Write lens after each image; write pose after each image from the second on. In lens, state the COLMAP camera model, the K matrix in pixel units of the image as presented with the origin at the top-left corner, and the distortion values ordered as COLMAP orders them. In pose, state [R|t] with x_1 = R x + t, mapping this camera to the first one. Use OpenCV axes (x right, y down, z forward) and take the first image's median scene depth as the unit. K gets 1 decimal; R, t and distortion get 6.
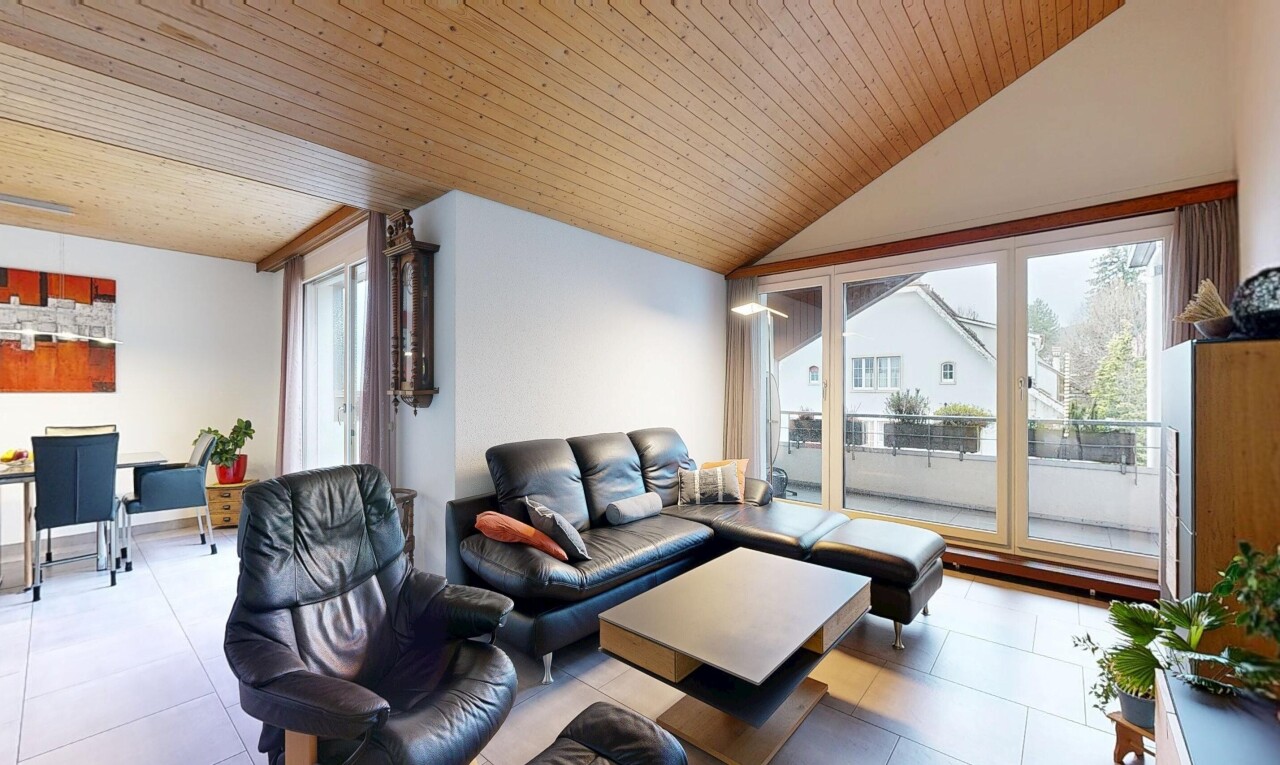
lens RADIAL K [[501.6, 0, 648.7], [0, 501.6, 387.8], [0, 0, 1]] dist [0.004518, 0.000640]
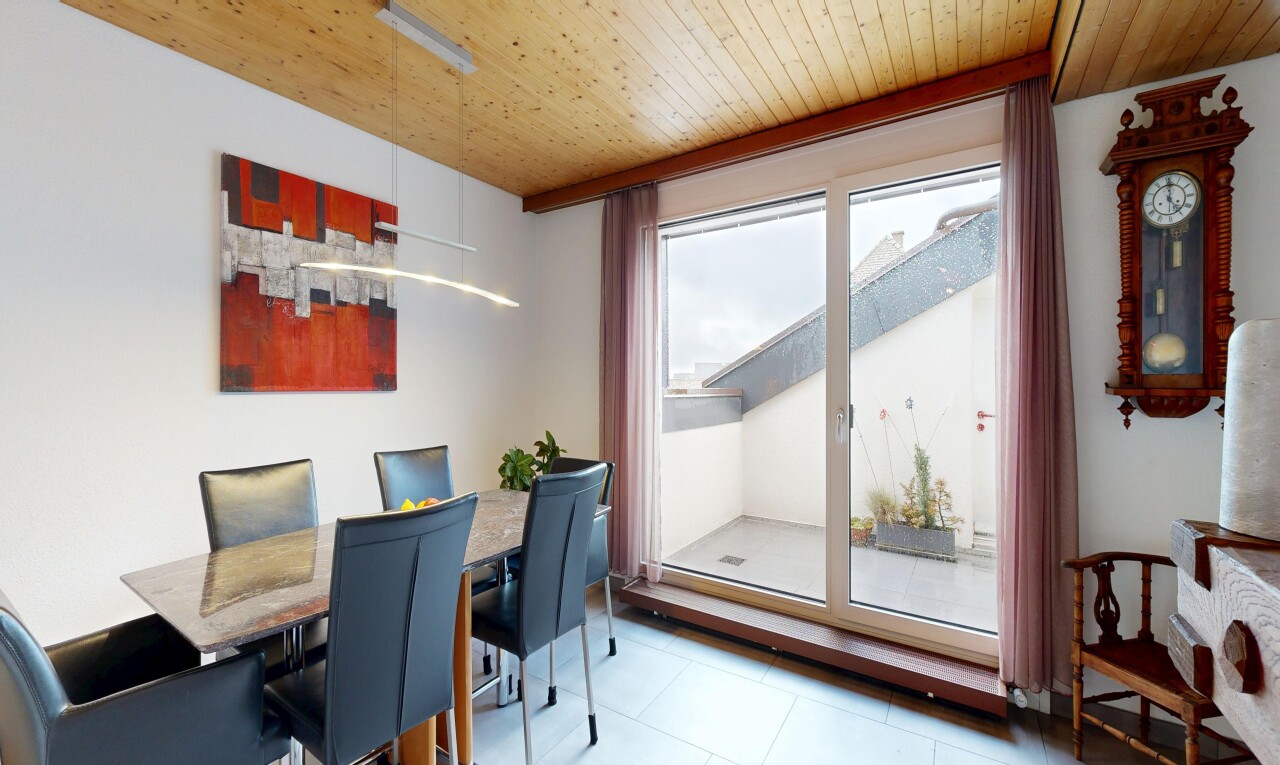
lens RADIAL K [[501.6, 0, 632.0], [0, 501.6, 381.4], [0, 0, 1]] dist [0.004518, 0.000640]
pose [[0.994184, -0.003323, 0.107642, -0.903726], [0.002642, 0.999976, 0.006463, -0.005109], [-0.107660, -0.006141, 0.994169, 0.389684]]
